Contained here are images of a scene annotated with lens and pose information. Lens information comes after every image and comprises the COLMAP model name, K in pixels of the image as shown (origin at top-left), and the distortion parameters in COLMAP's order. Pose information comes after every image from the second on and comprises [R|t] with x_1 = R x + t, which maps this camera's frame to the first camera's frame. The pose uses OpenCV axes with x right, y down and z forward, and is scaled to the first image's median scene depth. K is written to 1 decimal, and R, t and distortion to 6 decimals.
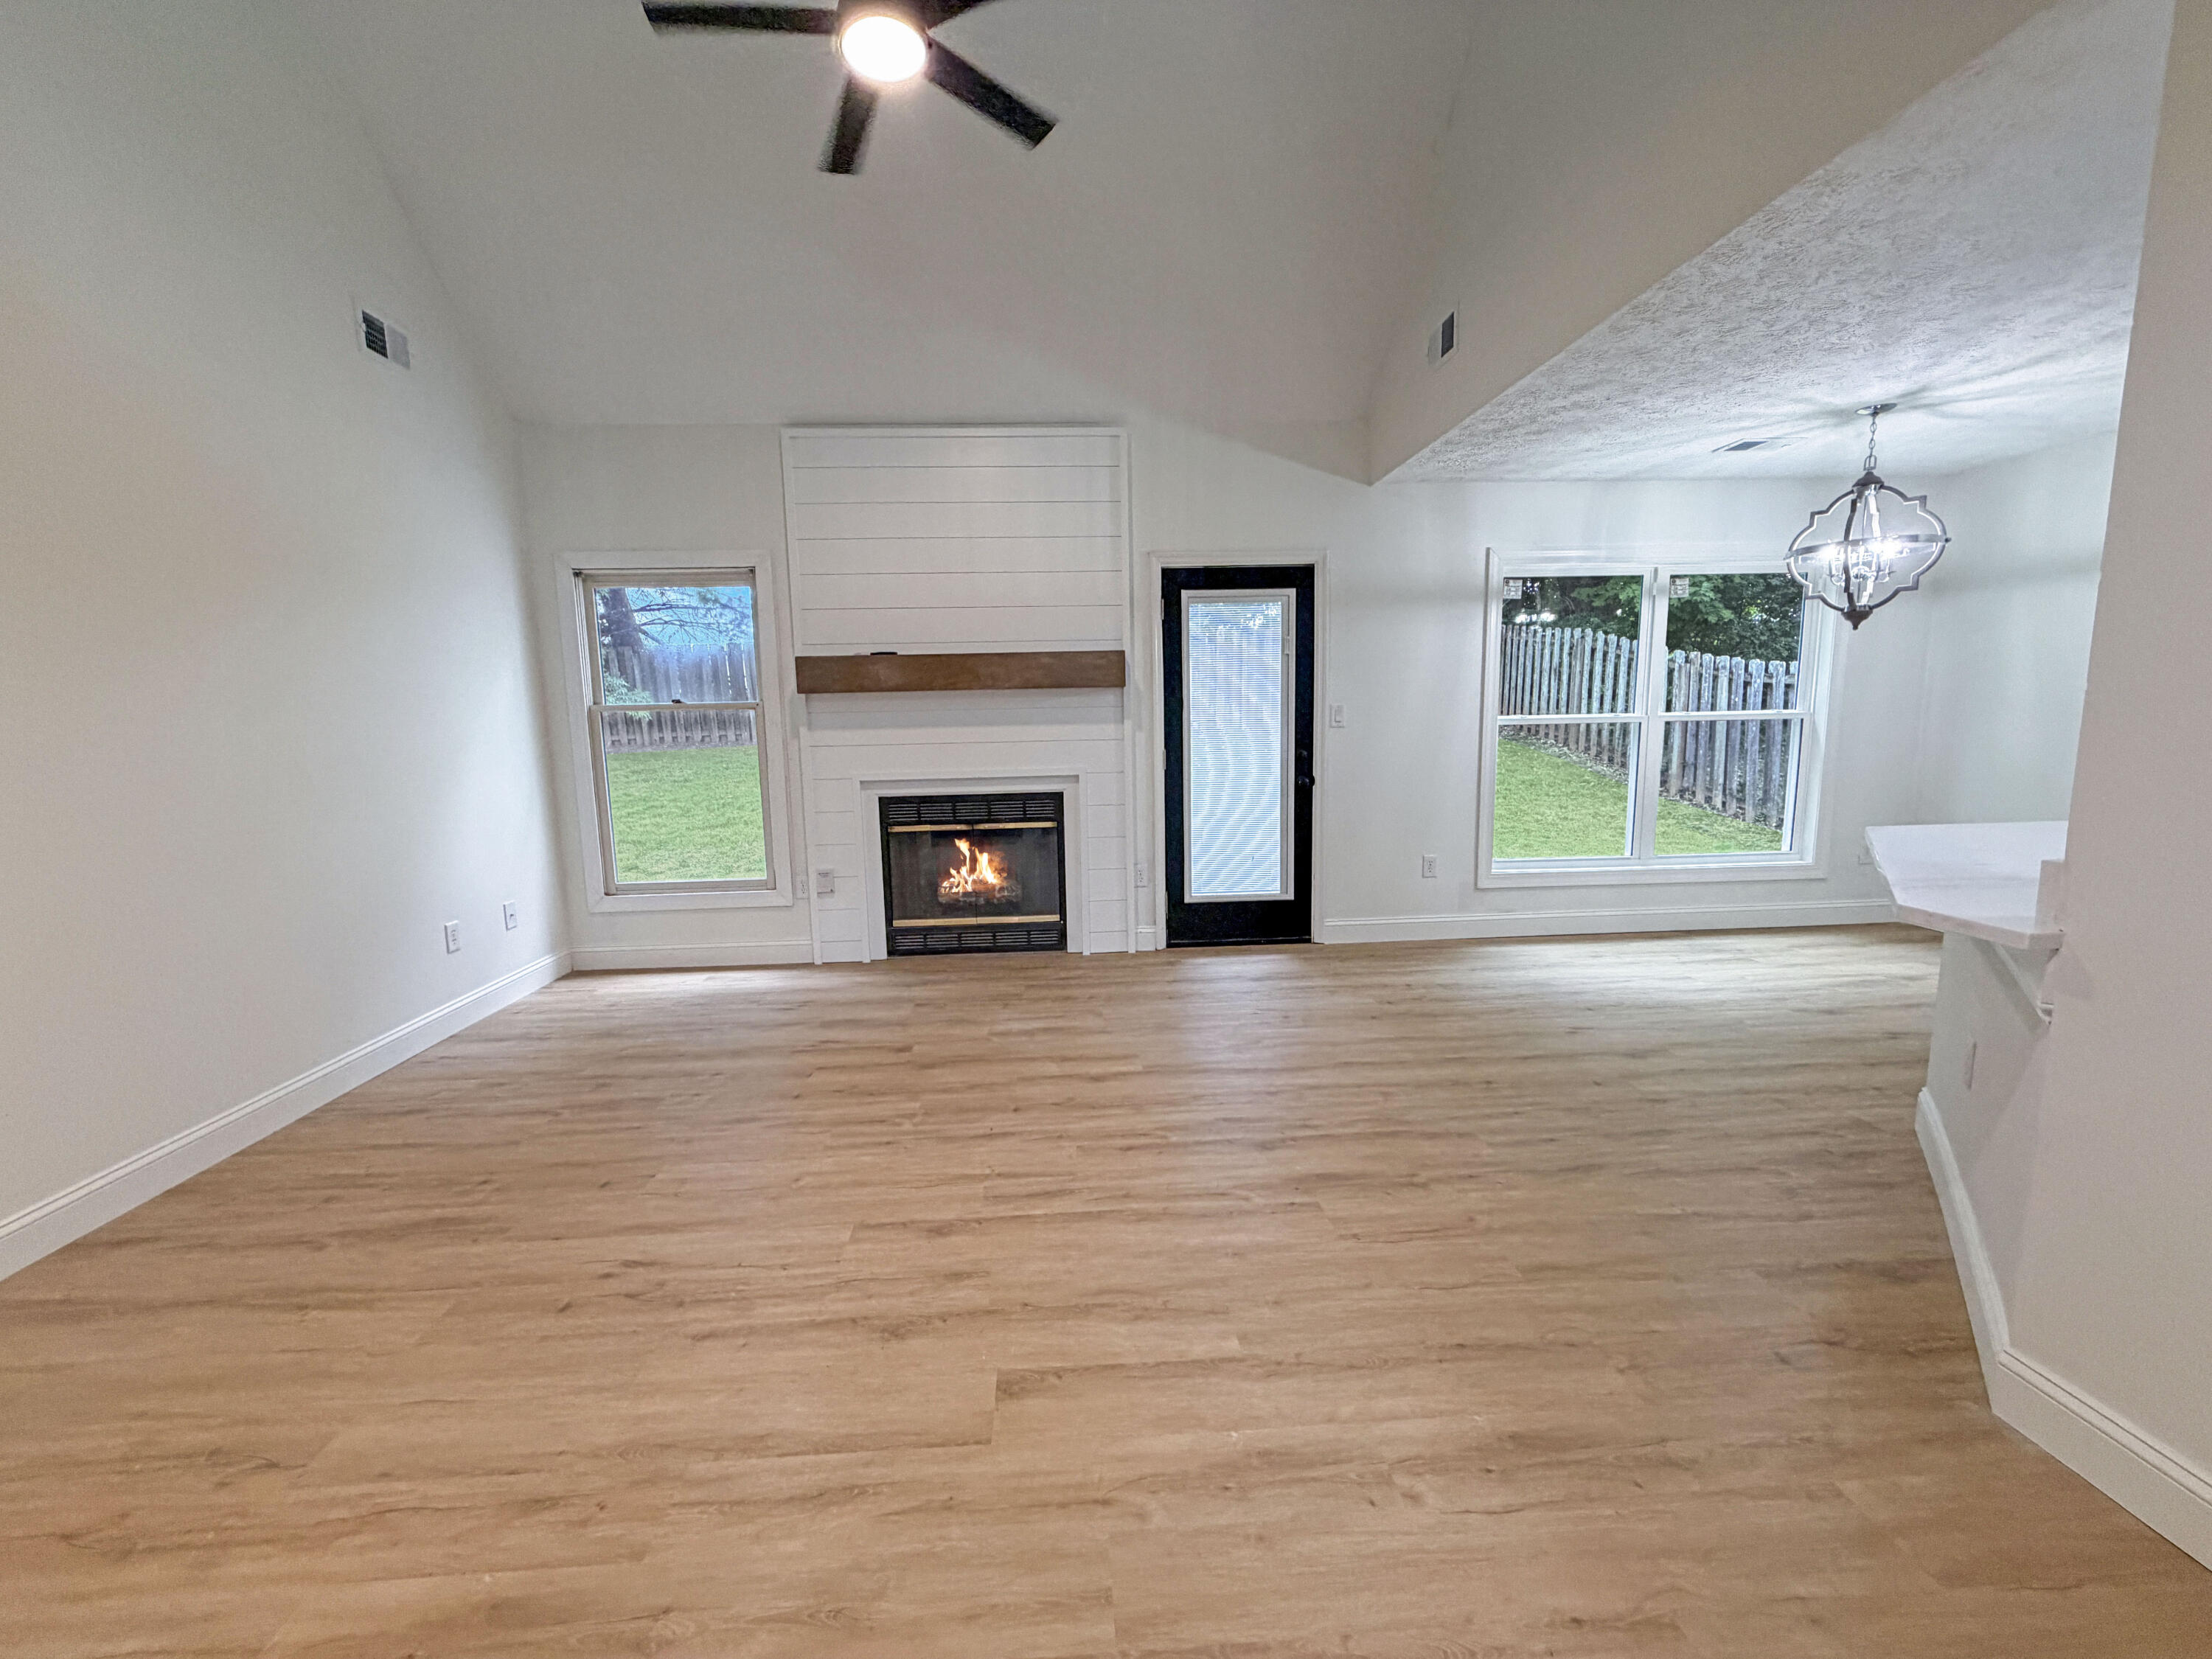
lens RADIAL K [[881.7, 0, 1096.1], [0, 881.7, 827.6], [0, 0, 1]] dist [0.000213, -0.000557]
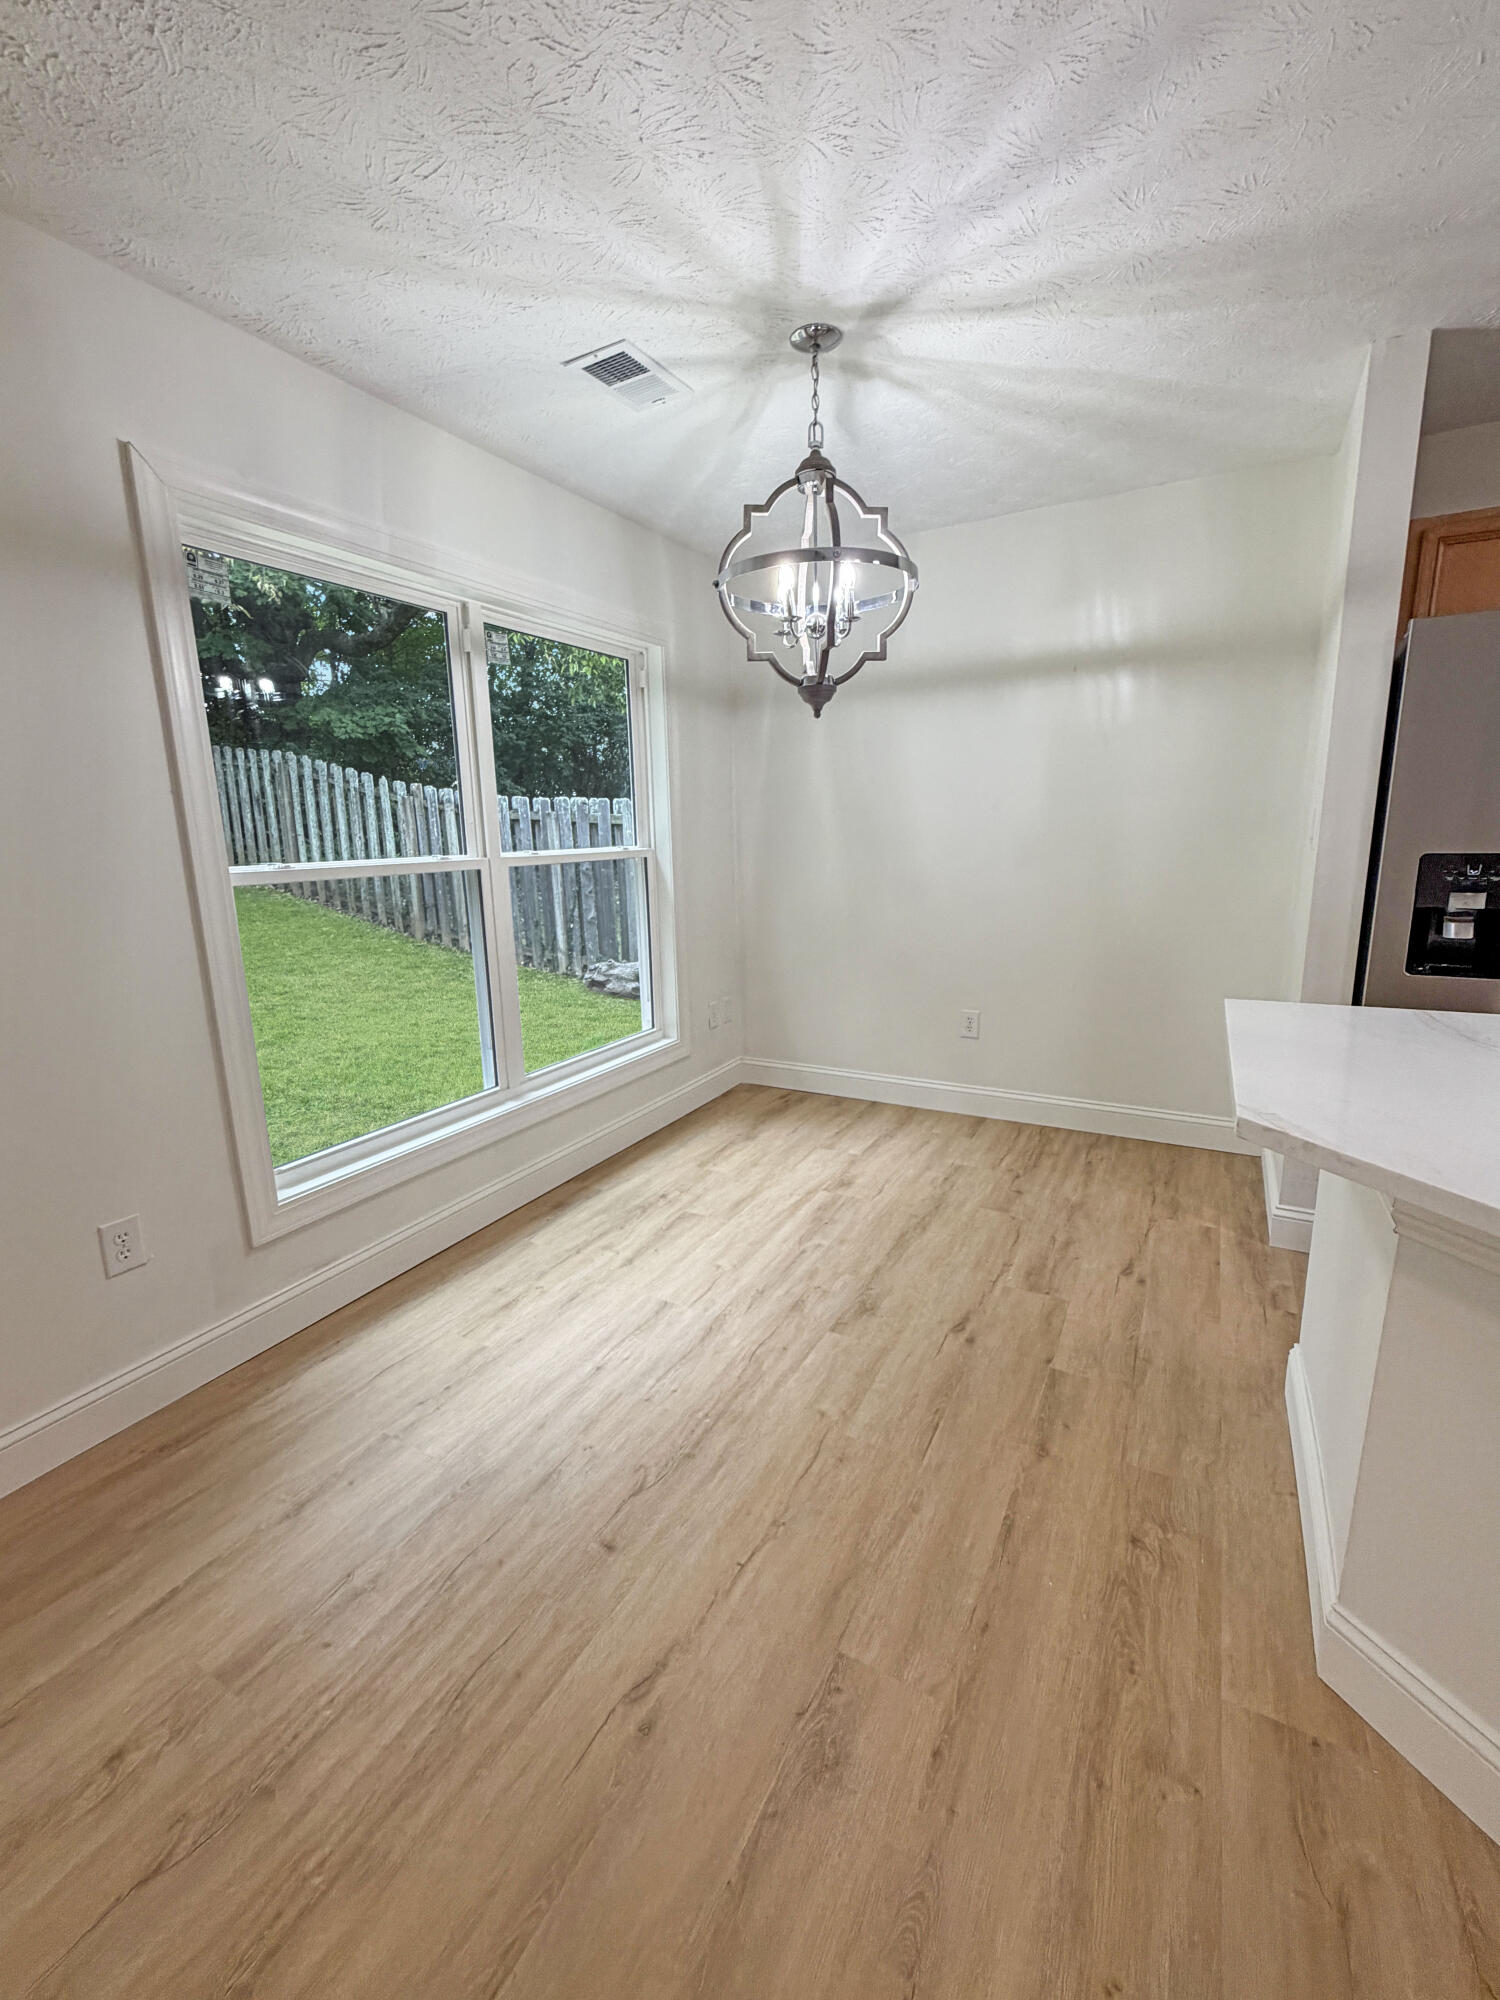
lens RADIAL K [[833.4, 0, 750.0], [0, 833.4, 1000.0], [0, 0, 1]] dist [-0.001668, -0.000364]
pose [[0.528961, -0.162866, 0.832872, 0.243666], [0.122499, 0.985787, 0.114969, -0.079485], [-0.839759, 0.041212, 0.541394, 0.576665]]
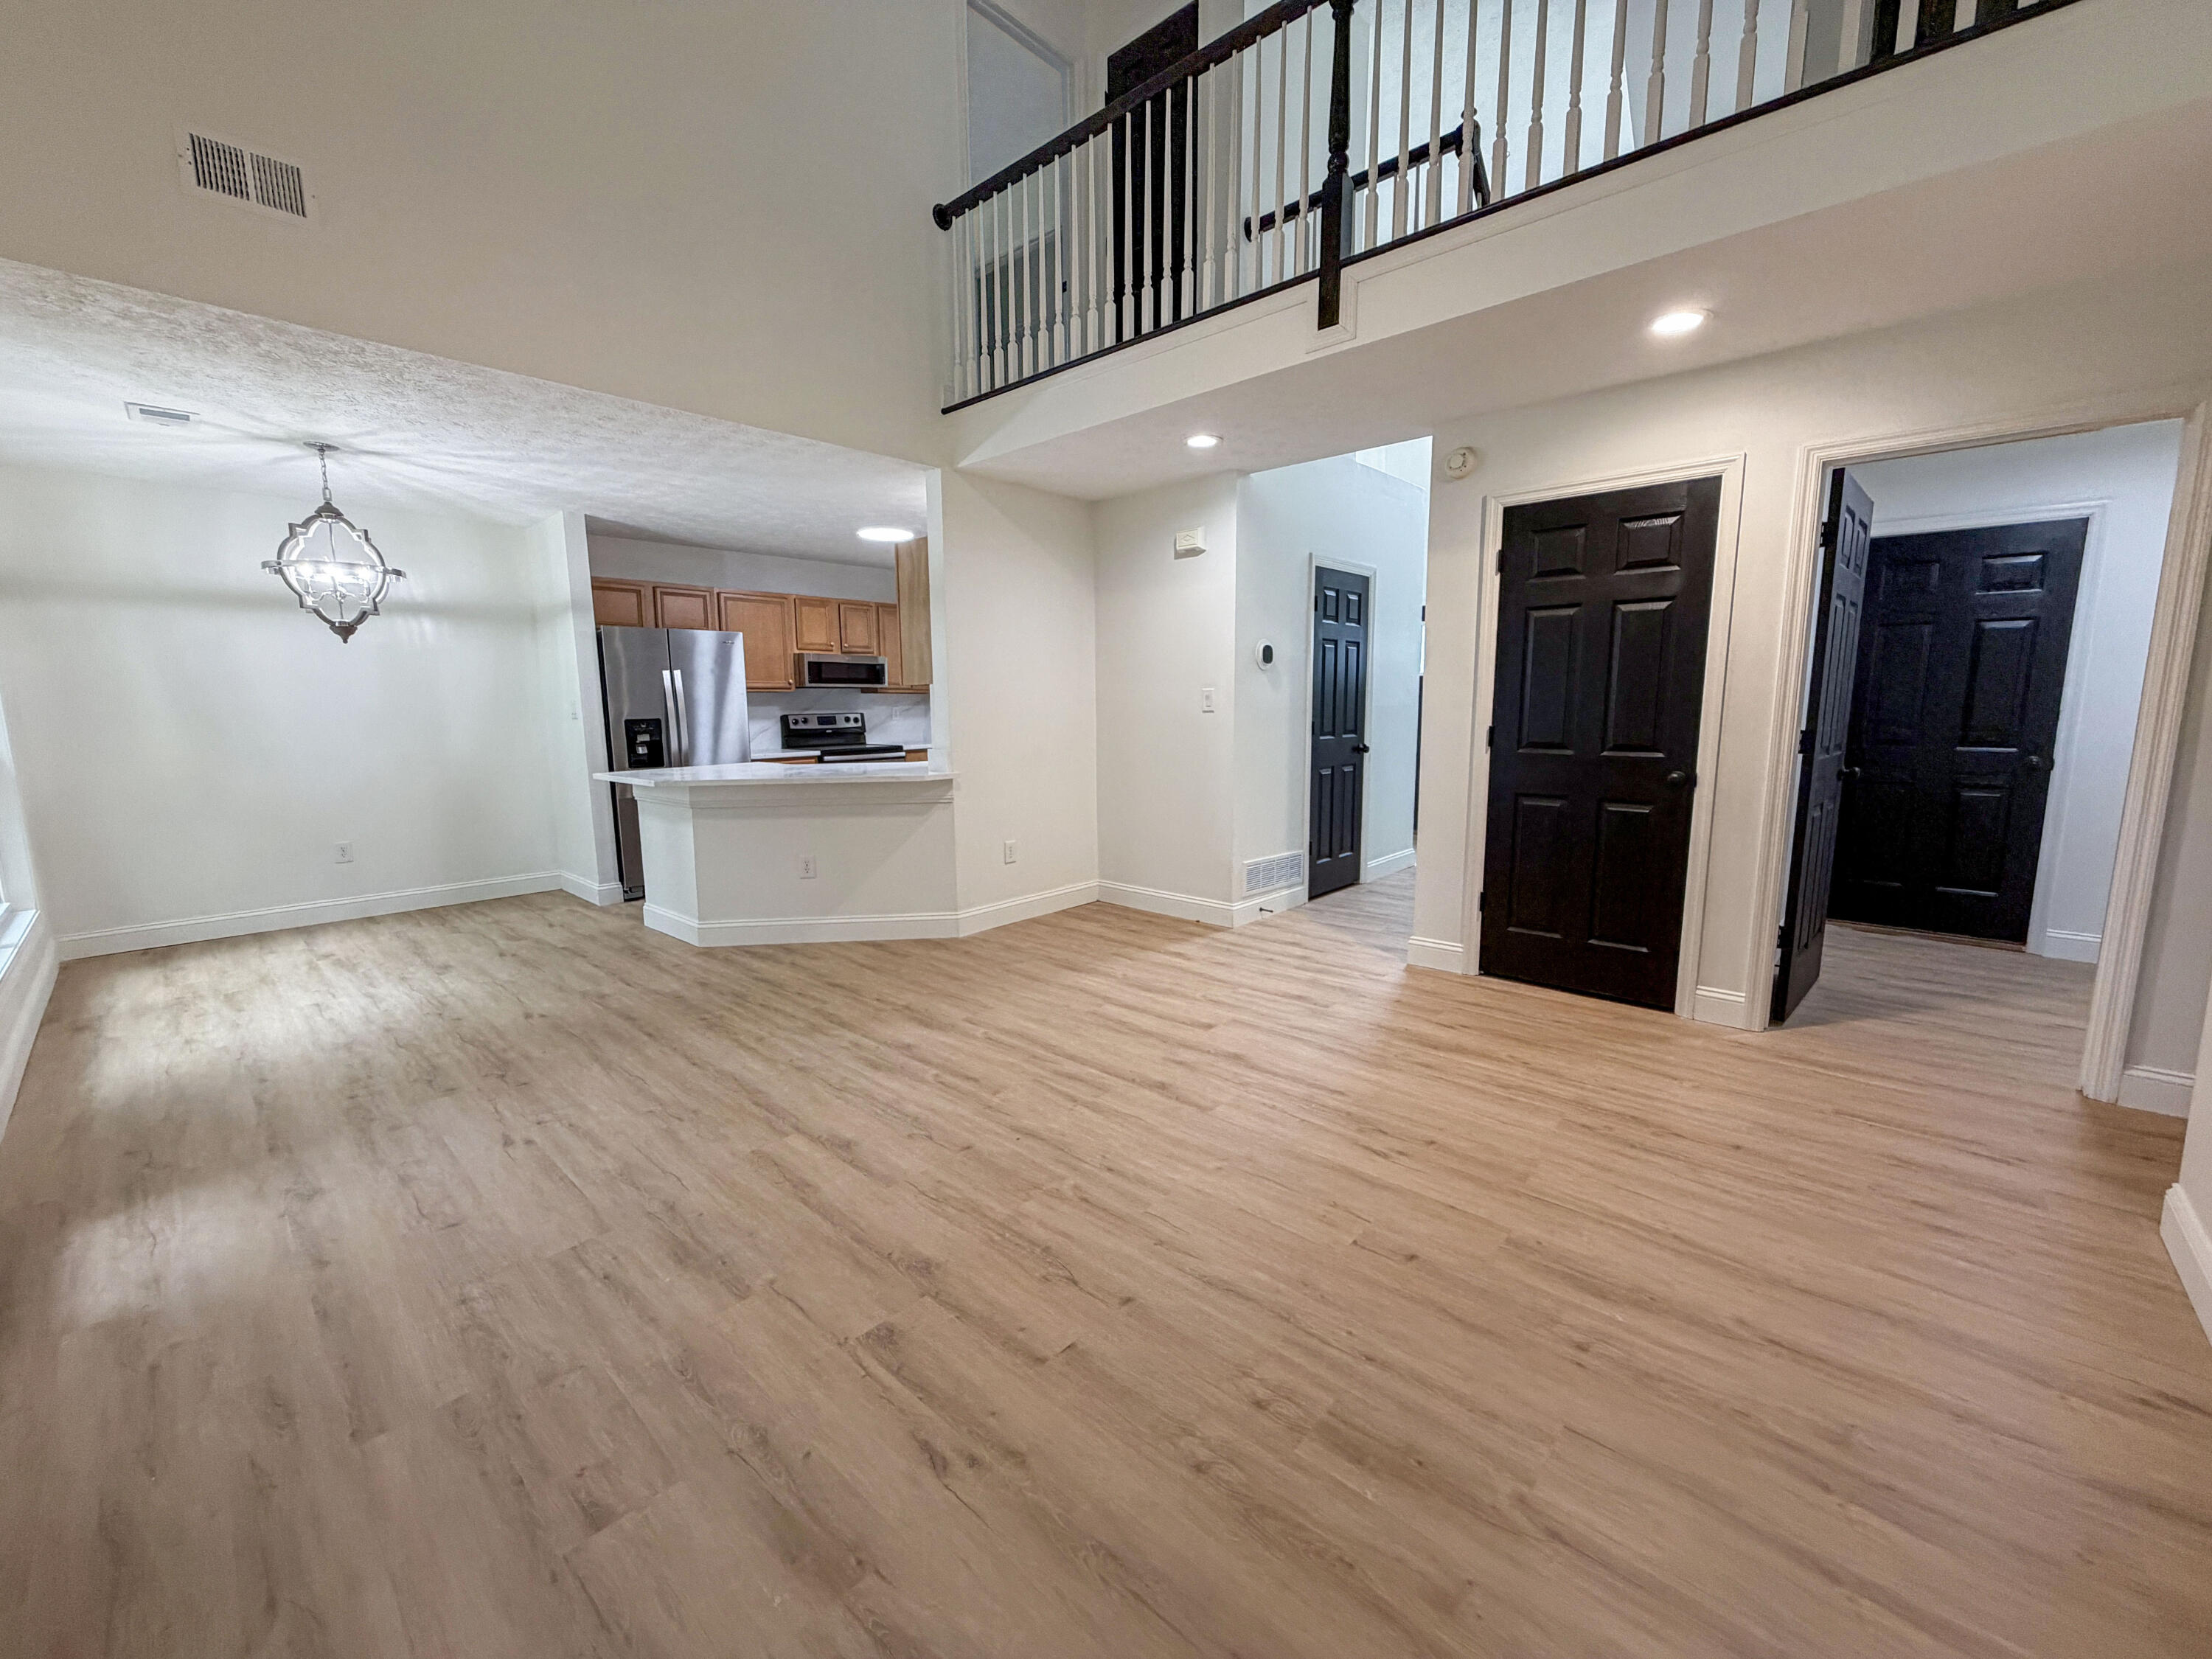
lens RADIAL K [[867.8, 0, 1106.0], [0, 867.8, 829.5], [0, 0, 1]] dist [-0.003856, -0.000241]
pose [[-0.701912, -0.073712, 0.708439, -0.483153], [0.119888, 0.968213, 0.219525, -0.096136], [-0.702101, 0.239020, -0.670763, 0.884077]]
